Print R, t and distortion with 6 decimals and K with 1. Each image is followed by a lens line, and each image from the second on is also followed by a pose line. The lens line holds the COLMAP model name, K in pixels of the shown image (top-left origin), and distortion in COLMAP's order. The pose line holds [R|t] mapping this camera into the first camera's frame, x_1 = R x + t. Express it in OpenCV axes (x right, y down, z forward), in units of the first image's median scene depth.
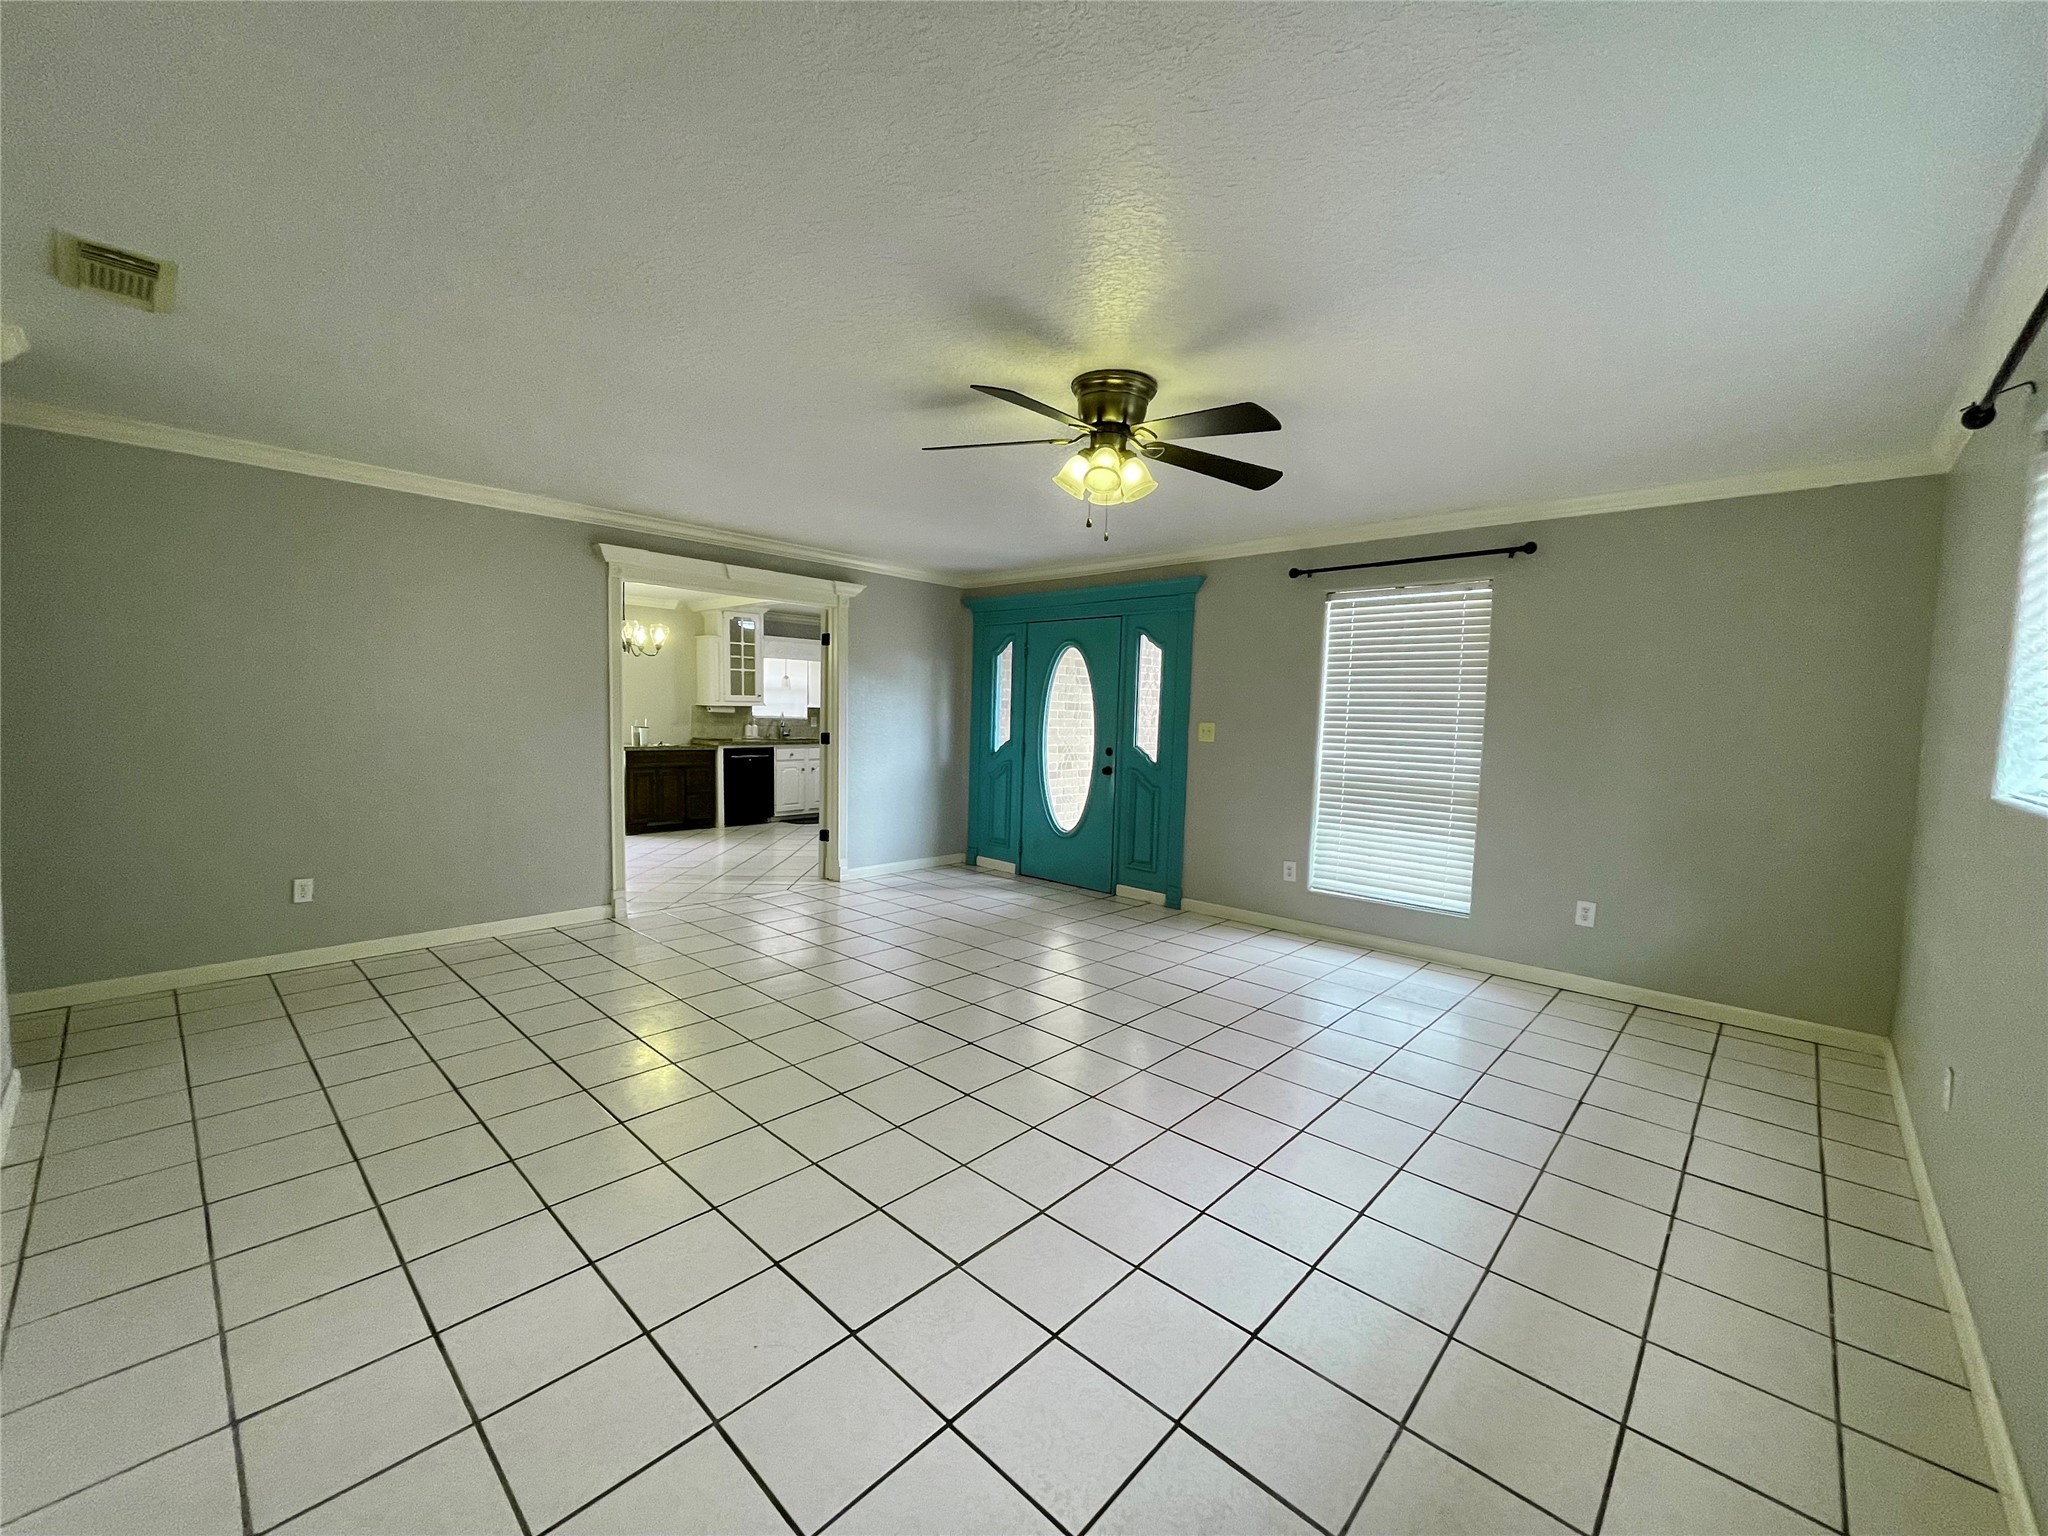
lens RADIAL K [[824.4, 0, 984.7], [0, 824.4, 766.6], [0, 0, 1]] dist [0.002007, 0.000856]
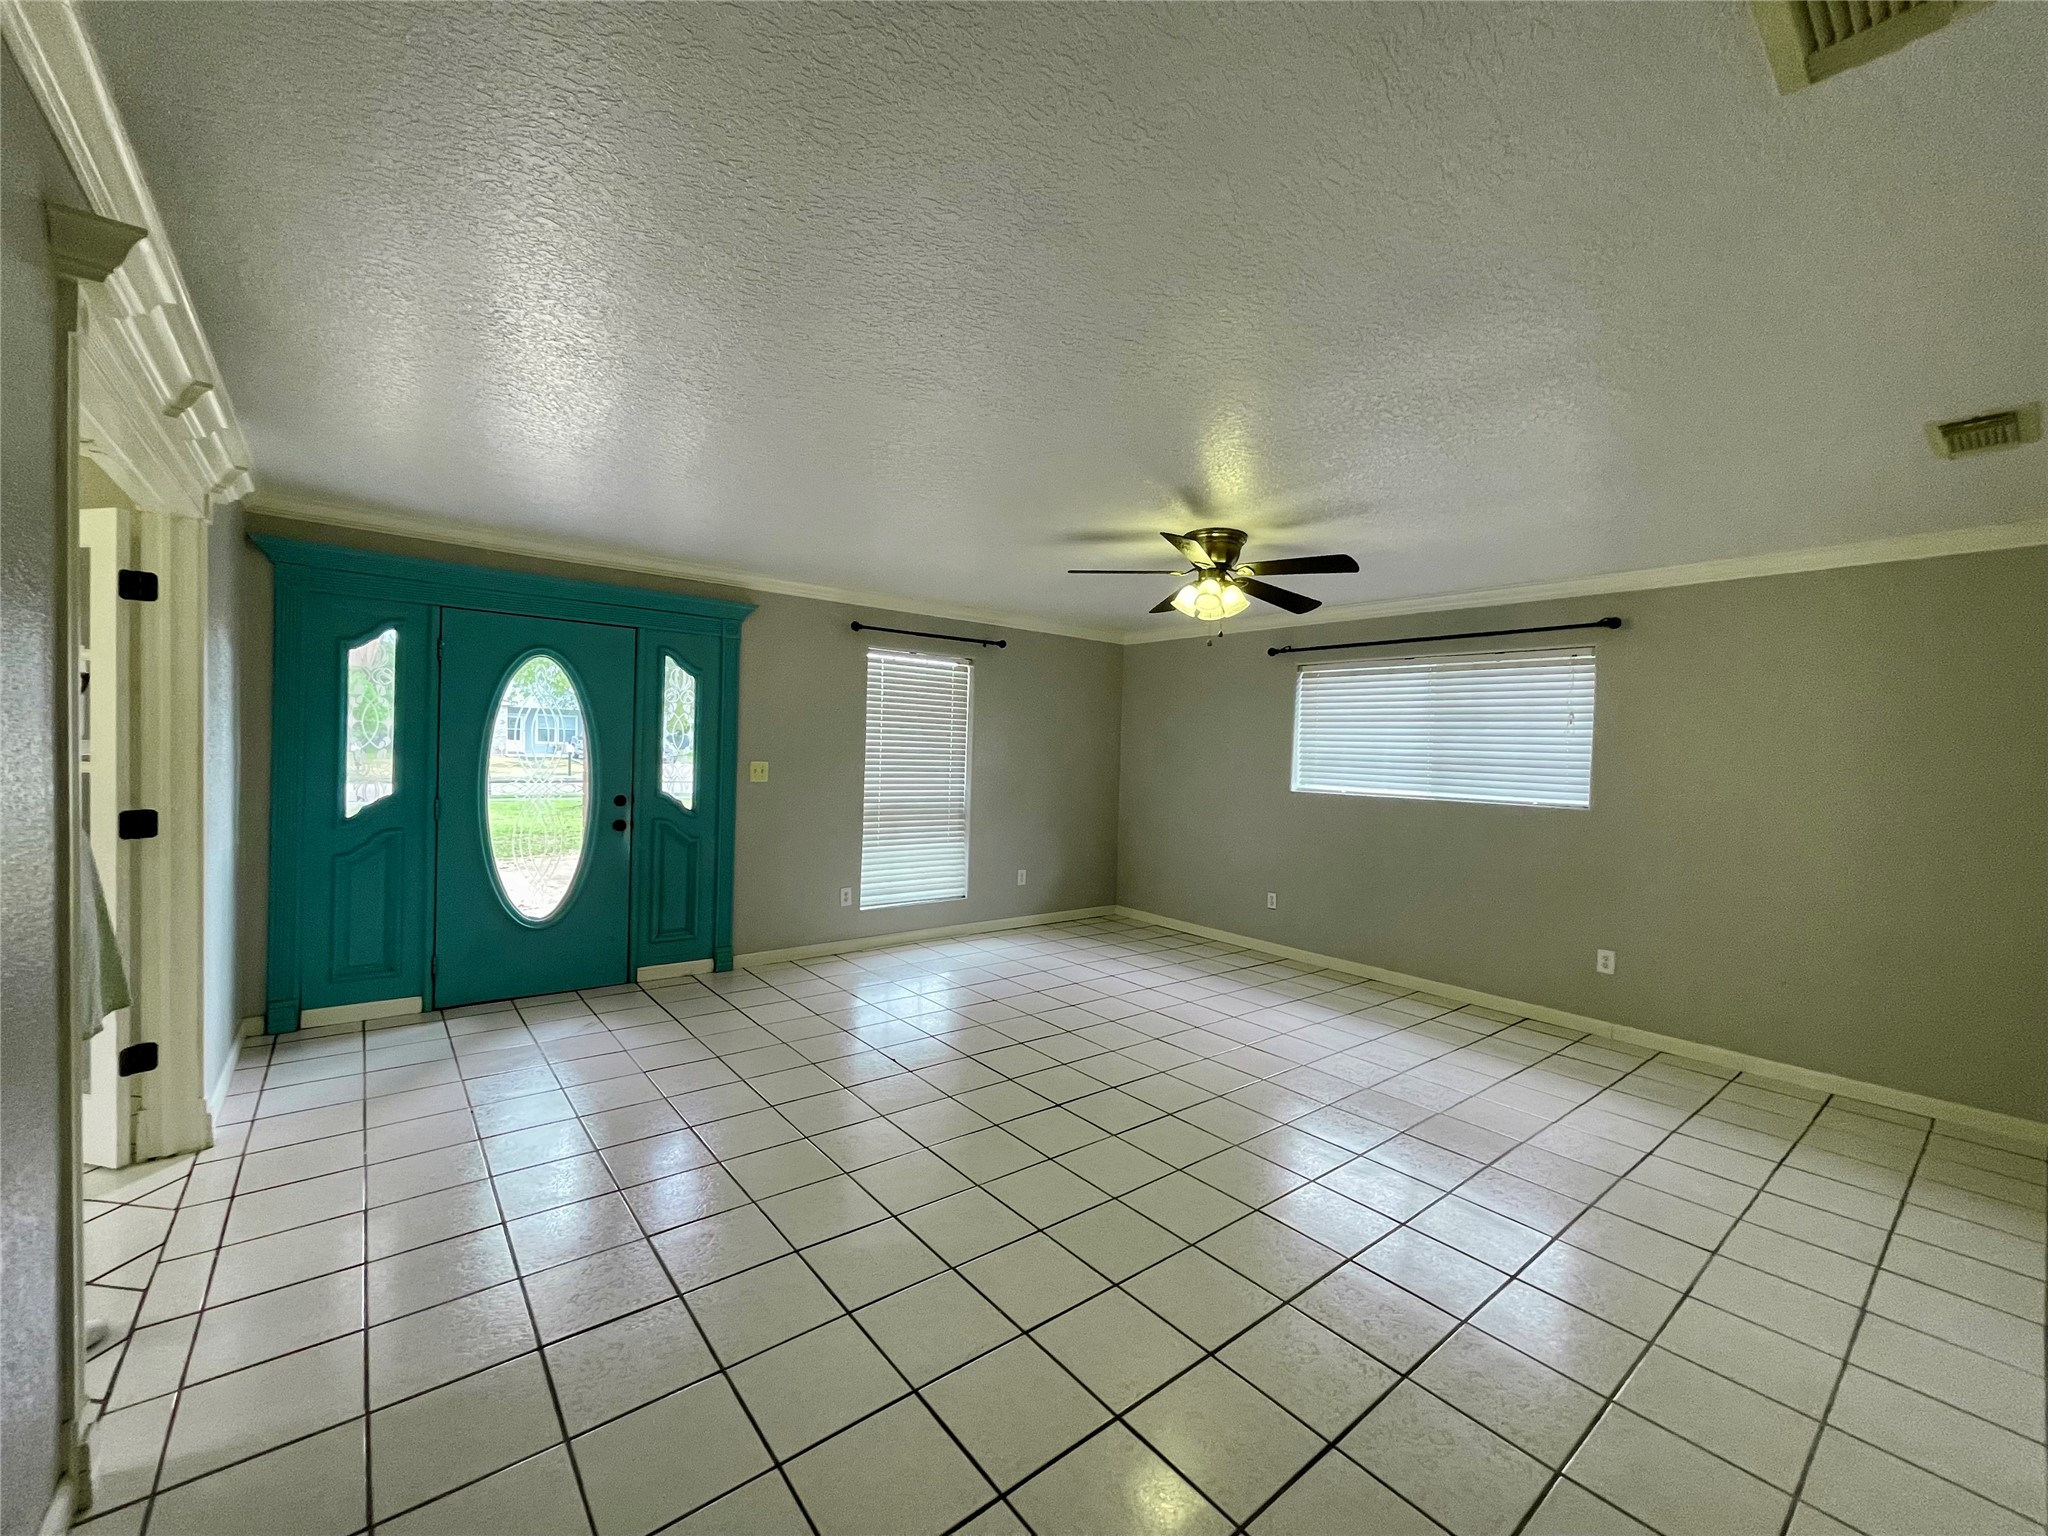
lens RADIAL K [[824.4, 0, 1030.6], [0, 824.4, 778.7], [0, 0, 1]] dist [0.002007, 0.000856]
pose [[0.111588, -0.041004, 0.992908, -0.623833], [0.051285, 0.998055, 0.035452, -0.050354], [-0.992430, 0.046965, 0.113474, 0.580316]]
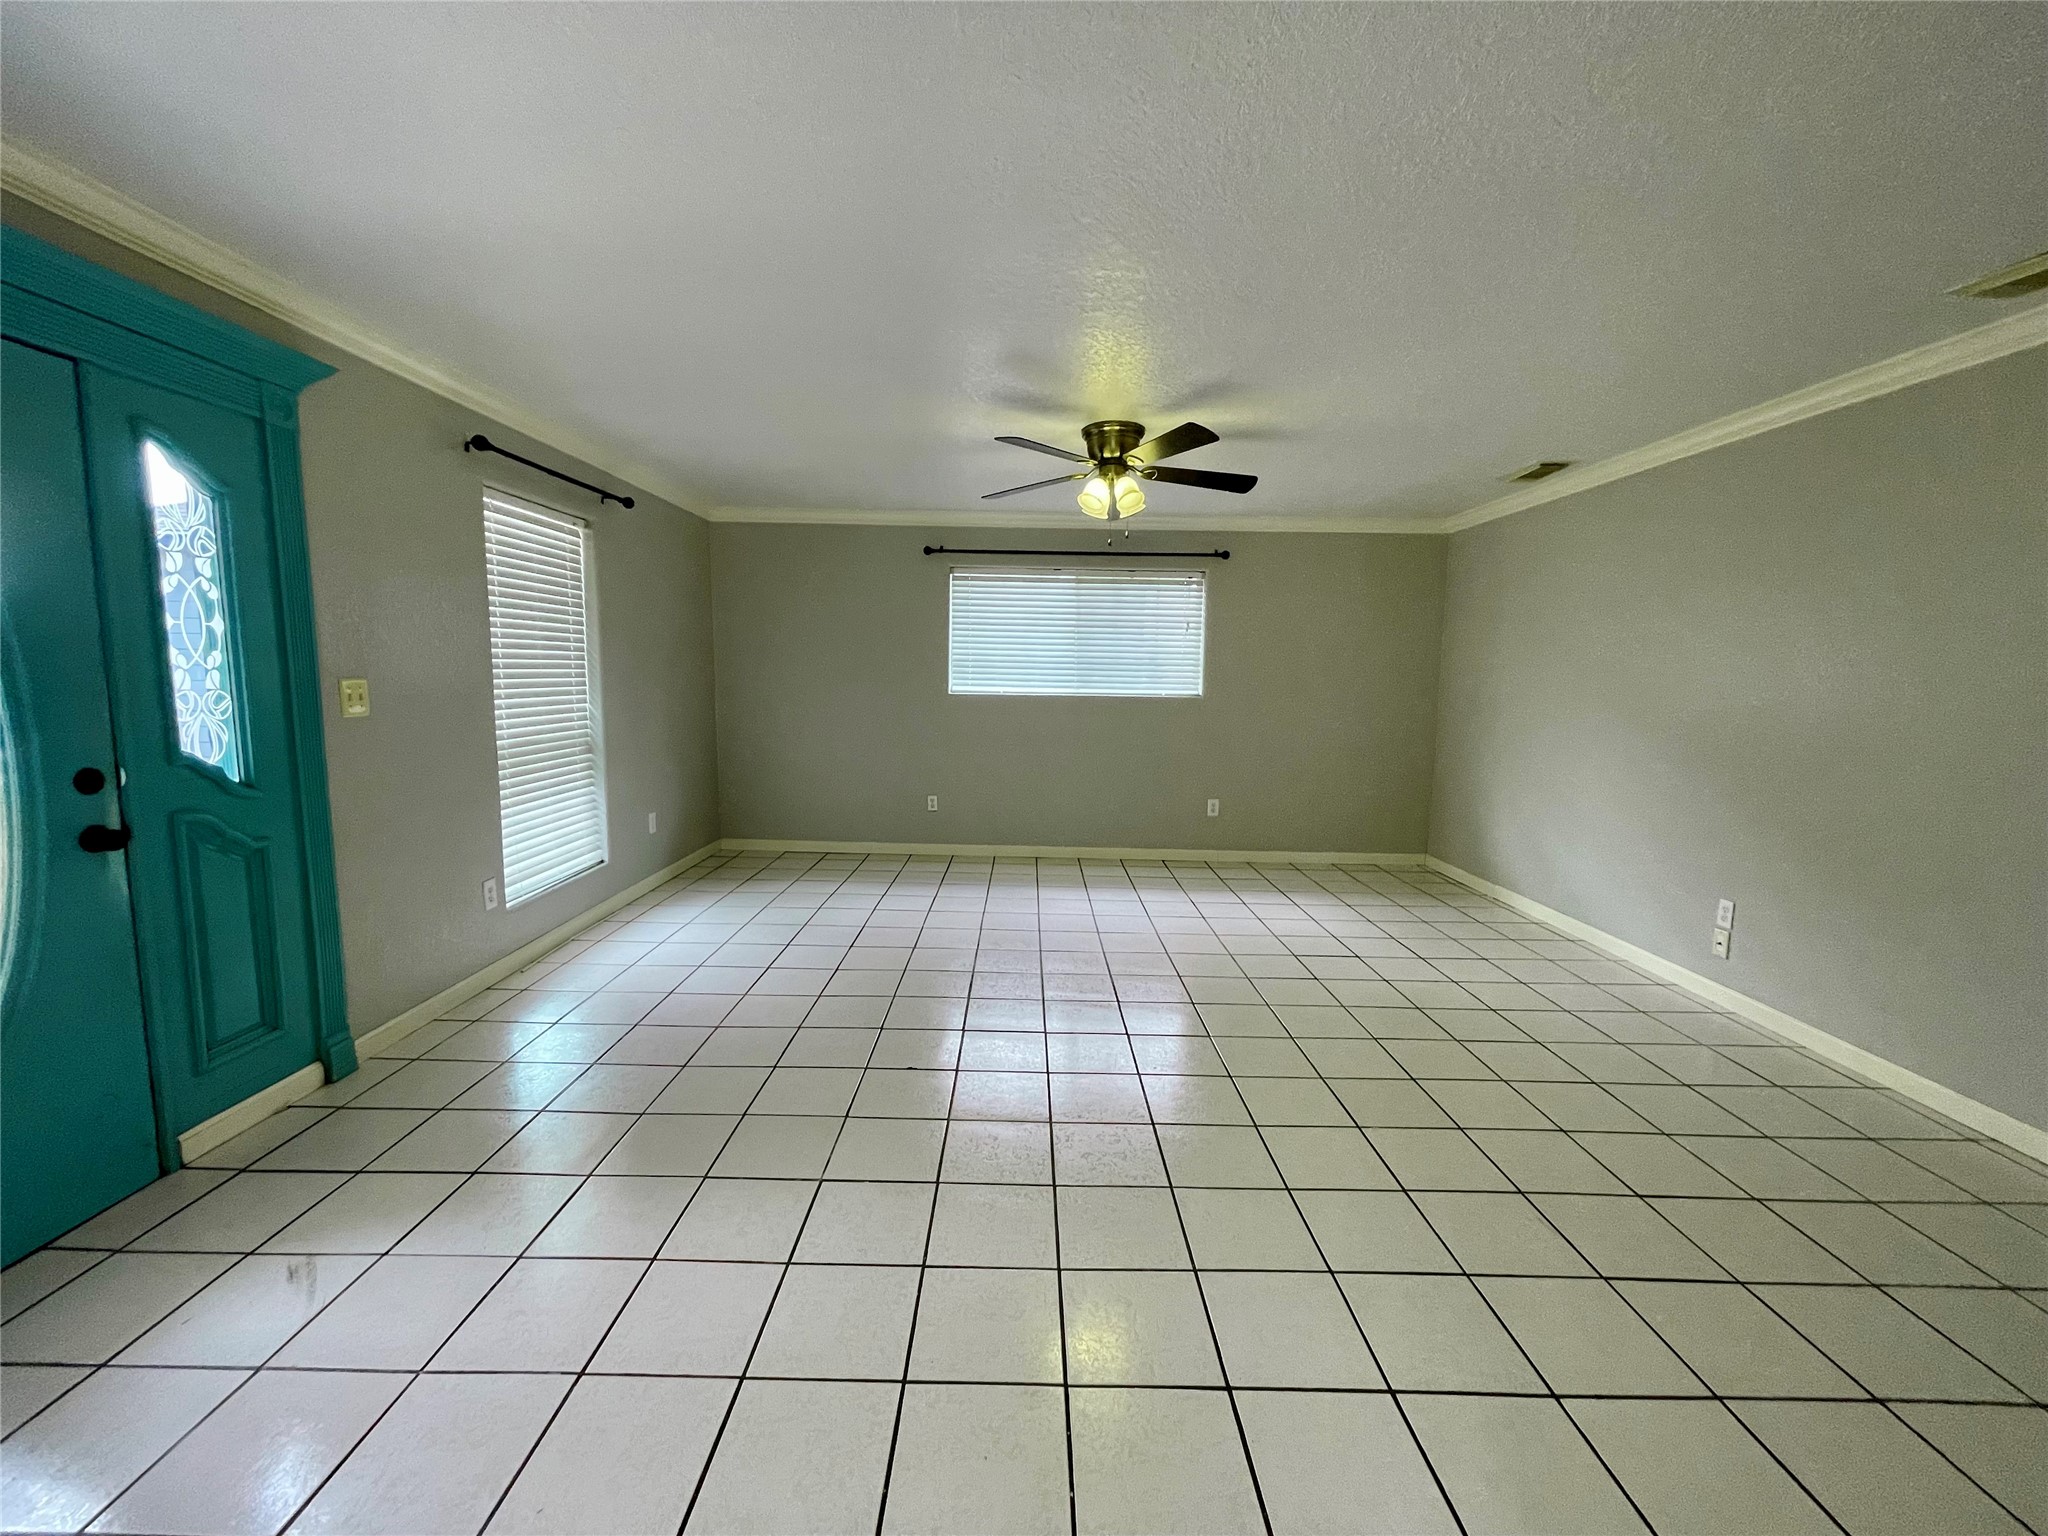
lens RADIAL K [[824.4, 0, 1014.0], [0, 824.4, 770.9], [0, 0, 1]] dist [0.002007, 0.000856]
pose [[-0.694419, -0.108757, 0.711305, -0.365939], [0.034934, 0.982251, 0.184289, -0.075114], [-0.718723, 0.152823, -0.678294, 1.047870]]
